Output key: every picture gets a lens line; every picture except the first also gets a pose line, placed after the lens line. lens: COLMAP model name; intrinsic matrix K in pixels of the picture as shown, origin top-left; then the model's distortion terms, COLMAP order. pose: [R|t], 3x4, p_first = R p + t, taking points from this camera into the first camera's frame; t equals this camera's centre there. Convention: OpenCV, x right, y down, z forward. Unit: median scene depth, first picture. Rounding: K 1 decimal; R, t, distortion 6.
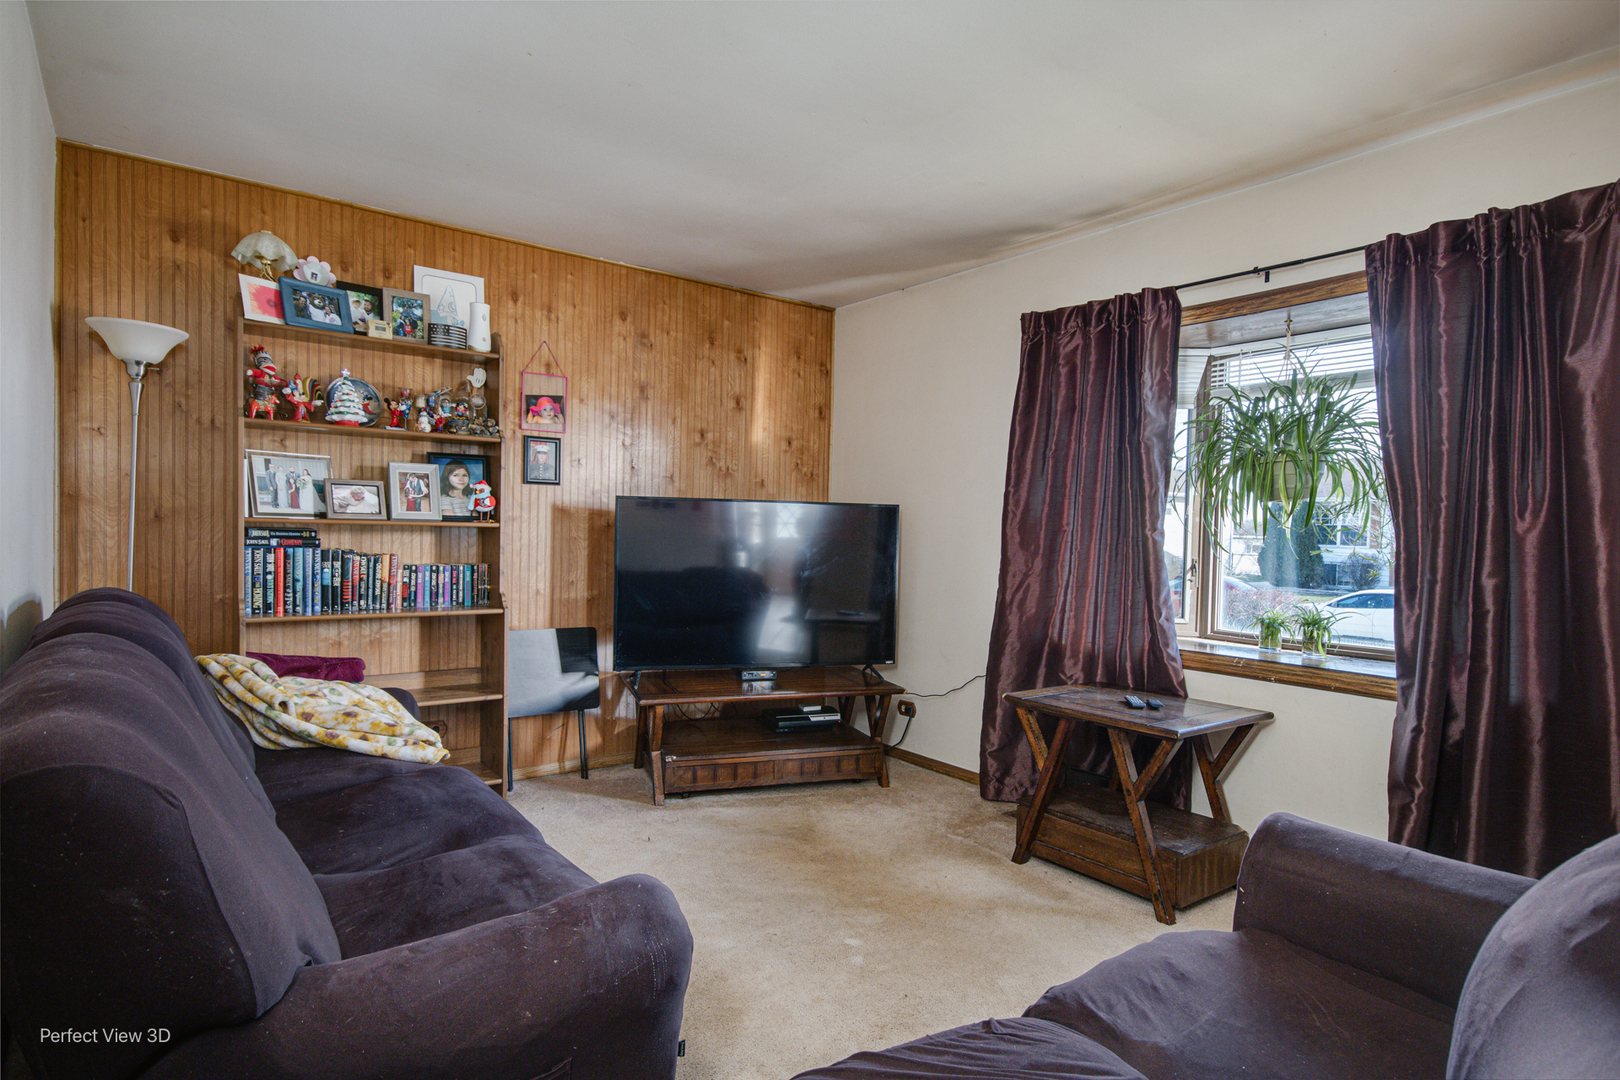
lens RADIAL K [[883.9, 0, 811.5], [0, 883.9, 535.7], [0, 0, 1]] dist [0.000276, 0.027655]
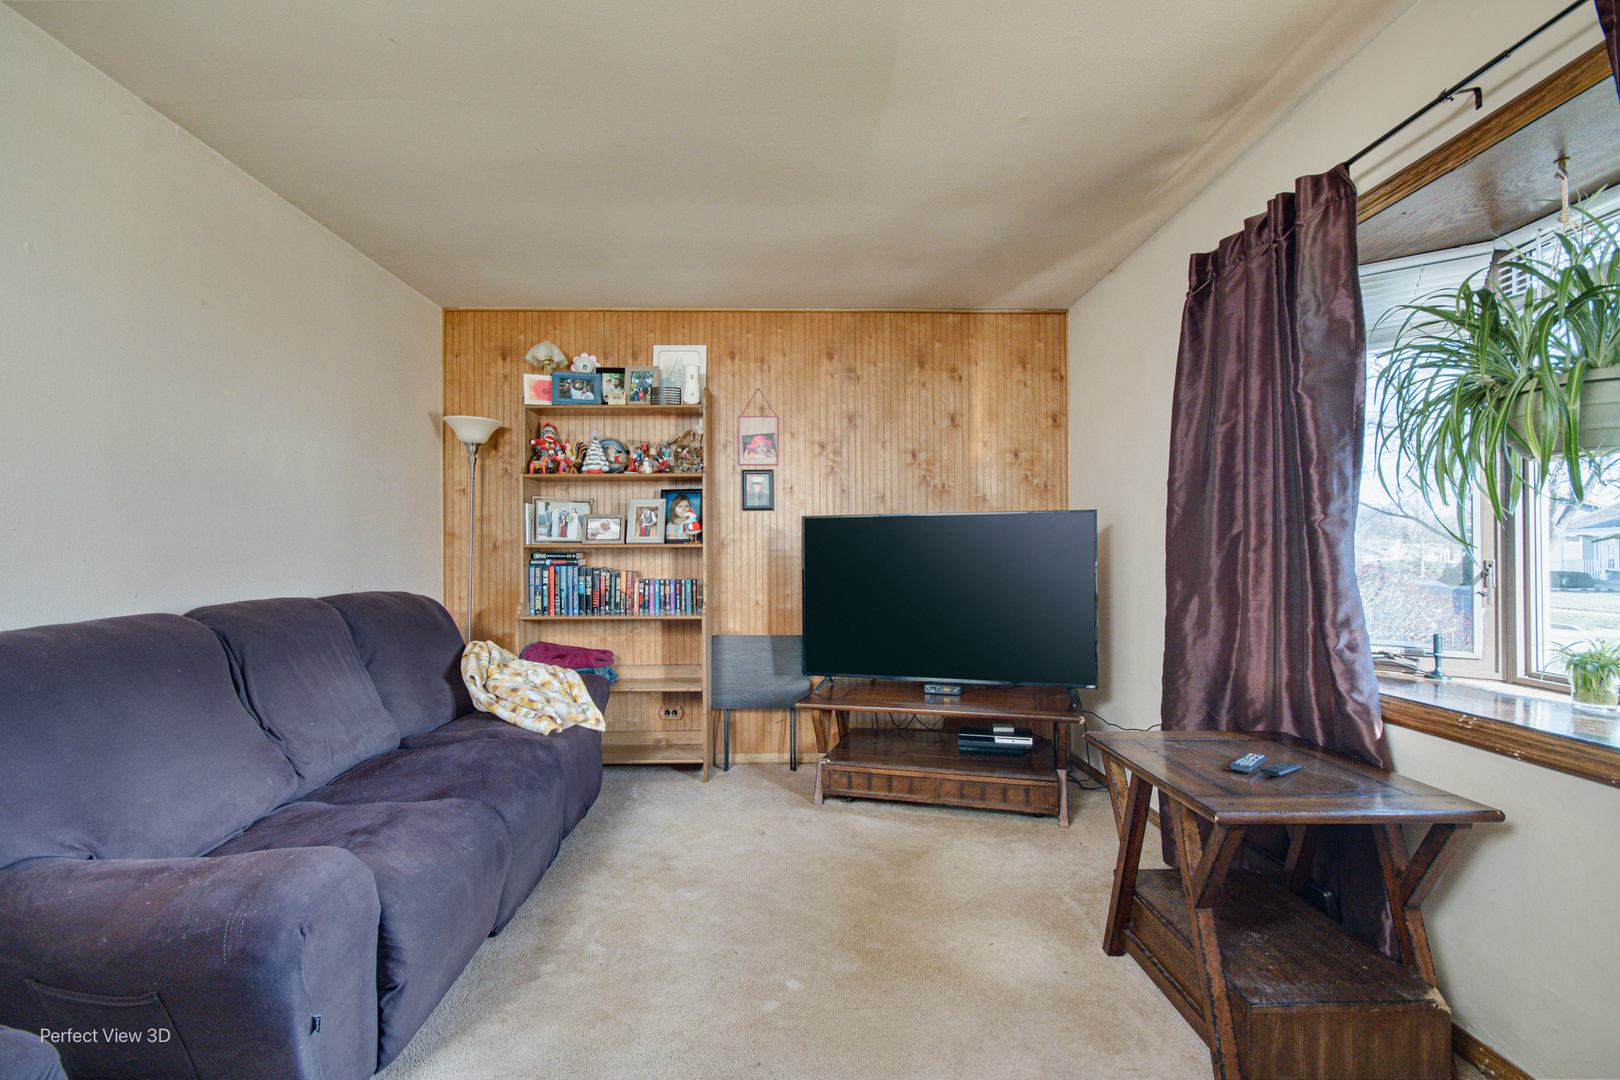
lens RADIAL K [[751.1, 0, 810.0], [0, 751.1, 540.0], [0, 0, 1]] dist [-0.001113, 0.000158]
pose [[0.810107, -0.039103, -0.584977, 0.346235], [0.018820, 0.998994, -0.040714, 0.023807], [0.585981, 0.021974, 0.810027, 0.248686]]
